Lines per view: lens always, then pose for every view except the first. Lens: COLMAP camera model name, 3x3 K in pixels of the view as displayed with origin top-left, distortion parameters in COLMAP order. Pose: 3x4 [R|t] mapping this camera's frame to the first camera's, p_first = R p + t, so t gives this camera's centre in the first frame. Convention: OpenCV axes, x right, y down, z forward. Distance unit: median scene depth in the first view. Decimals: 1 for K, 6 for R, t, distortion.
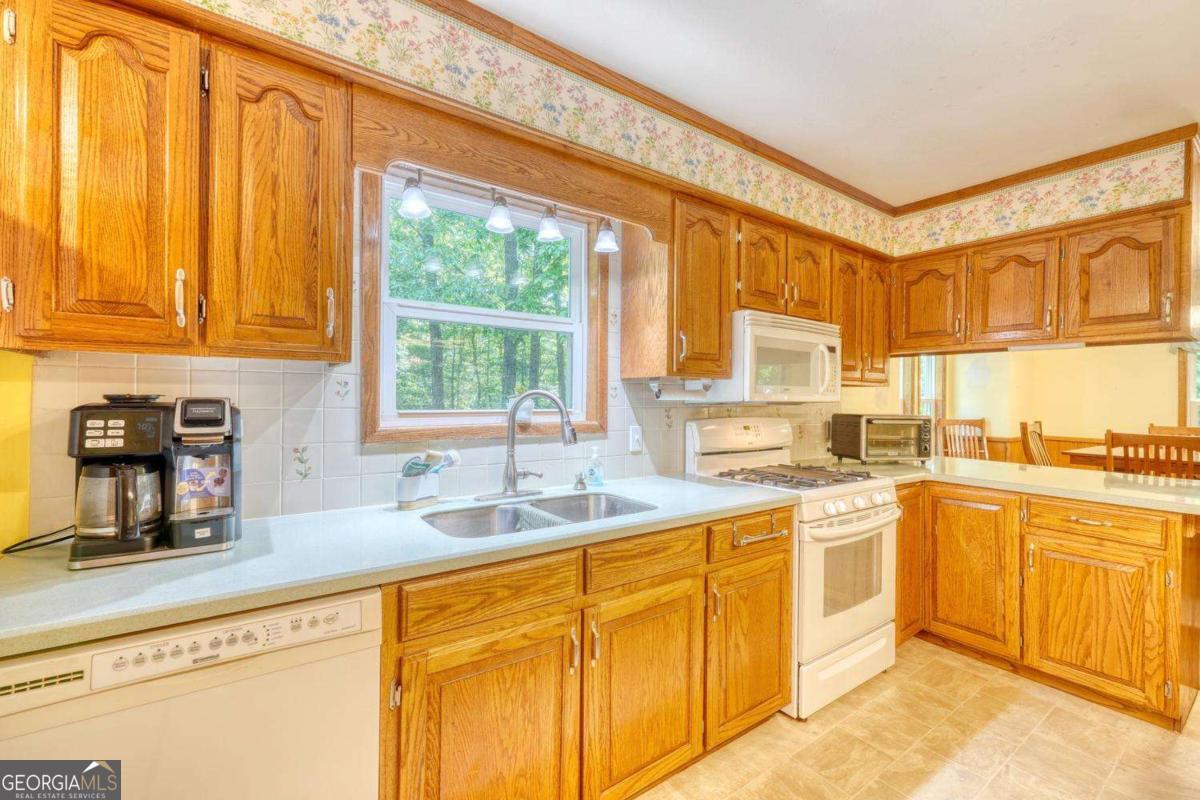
lens RADIAL K [[519.0, 0, 601.6], [0, 519.0, 393.2], [0, 0, 1]] dist [-0.003771, -0.000173]
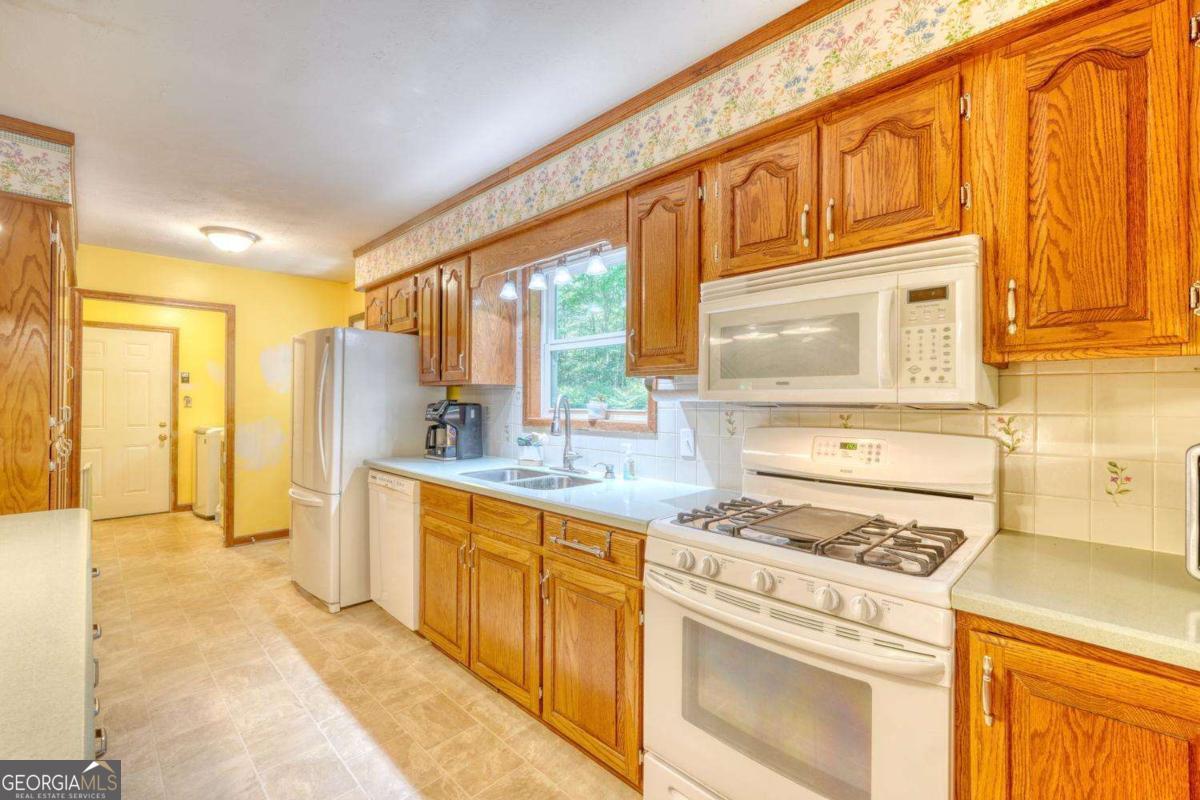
lens RADIAL K [[508.1, 0, 601.5], [0, 508.1, 396.0], [0, 0, 1]] dist [-0.003255, 0.002767]
pose [[0.161131, -0.020713, -0.986716, 1.193388], [0.004030, 0.999785, -0.020329, 0.025544], [0.986925, -0.000701, 0.161180, 0.871900]]
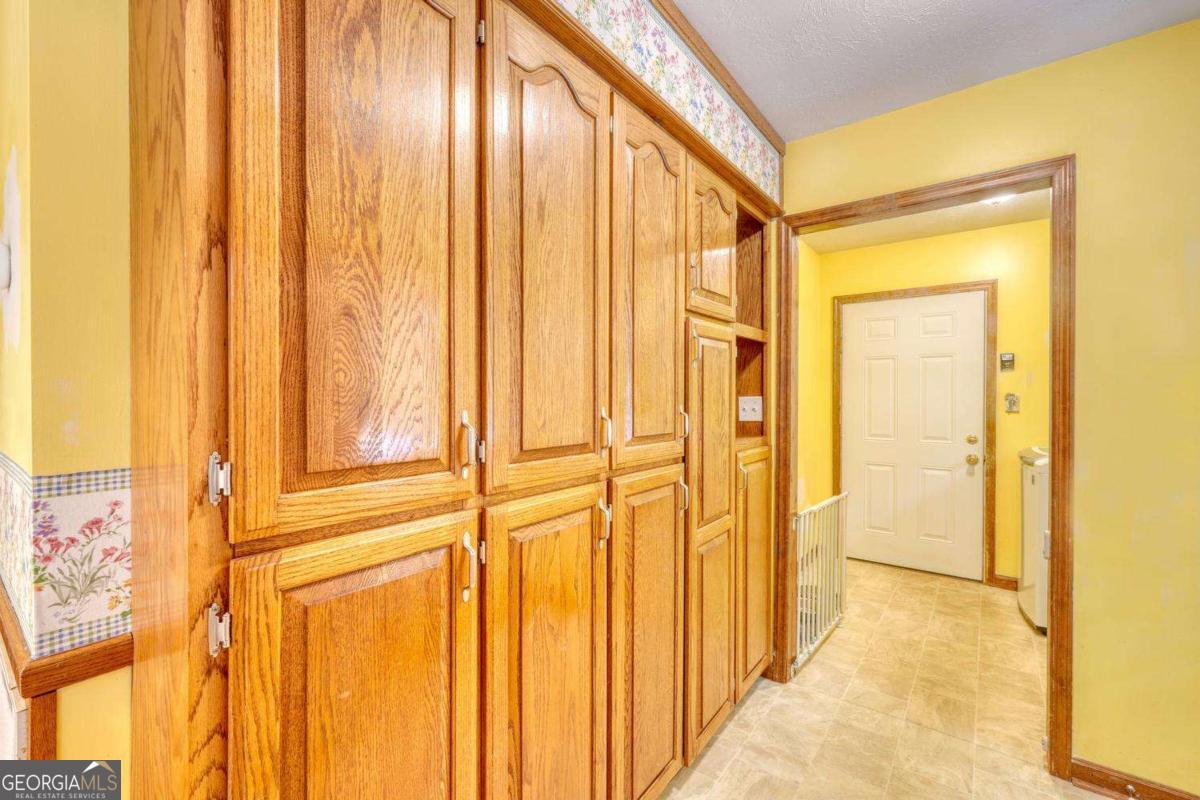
lens RADIAL K [[508.1, 0, 603.7], [0, 508.1, 404.5], [0, 0, 1]] dist [-0.003255, 0.002767]
pose [[-0.958028, -0.009873, -0.286506, 0.280621], [-0.011214, 0.999932, 0.003041, 0.012069], [0.286456, 0.006126, -0.958074, 0.474150]]
